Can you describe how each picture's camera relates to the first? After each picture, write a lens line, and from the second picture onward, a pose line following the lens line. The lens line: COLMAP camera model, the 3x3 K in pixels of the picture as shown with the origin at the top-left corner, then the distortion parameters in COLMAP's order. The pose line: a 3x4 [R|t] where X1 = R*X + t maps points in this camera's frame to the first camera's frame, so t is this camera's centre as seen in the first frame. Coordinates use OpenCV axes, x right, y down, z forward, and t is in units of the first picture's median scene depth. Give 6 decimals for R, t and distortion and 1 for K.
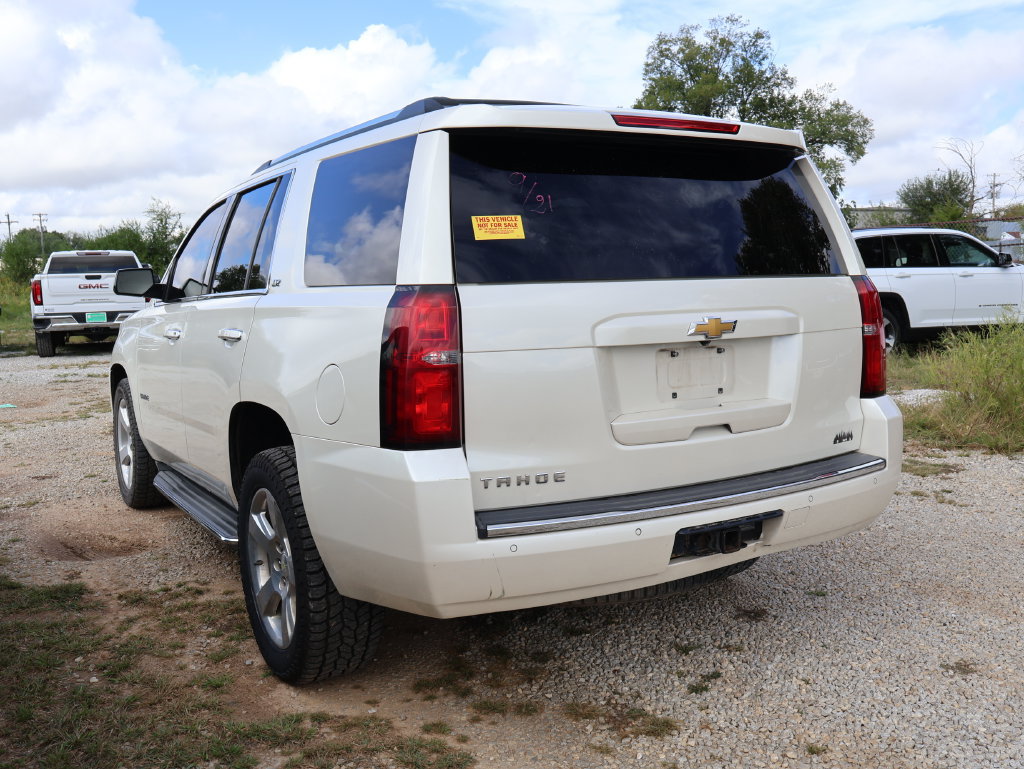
lens RADIAL K [[959.6, 0, 512.2], [0, 959.6, 380.0], [0, 0, 1]] dist [0.001371, 0.000000]
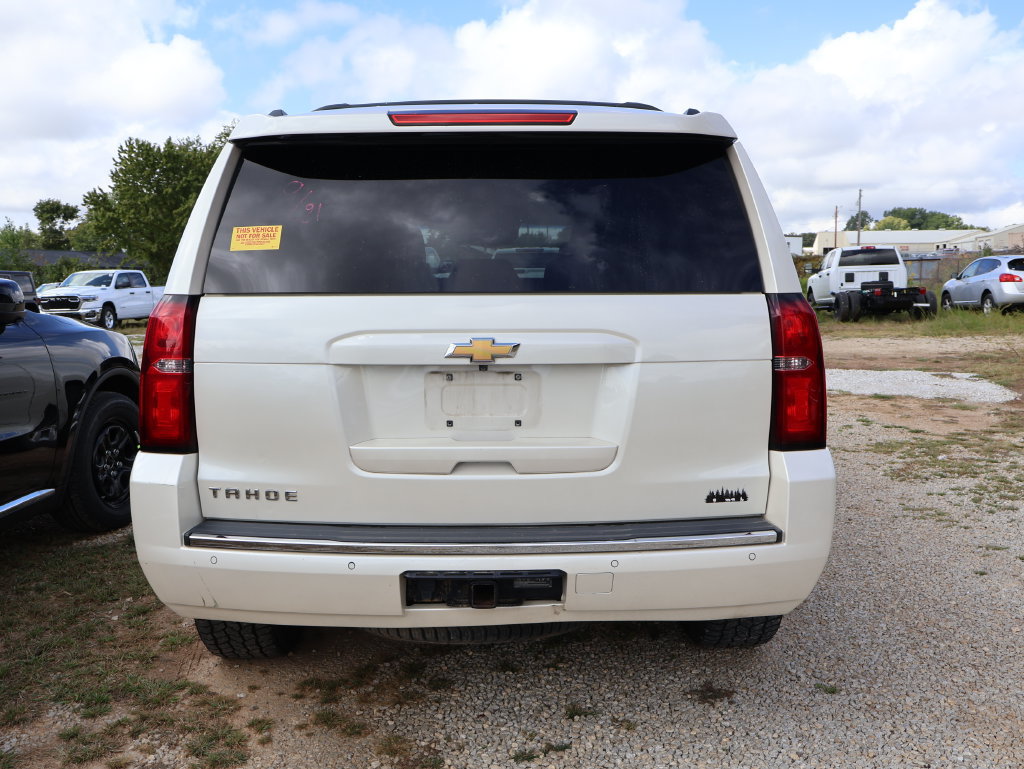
lens RADIAL K [[959.6, 0, 510.3], [0, 959.6, 393.3], [0, 0, 1]] dist [0.001371, 0.000000]
pose [[0.864403, 0.075202, -0.497144, 0.595454], [-0.065163, 0.997168, 0.037537, -0.044619], [0.498559, -0.000052, 0.866856, 0.225464]]
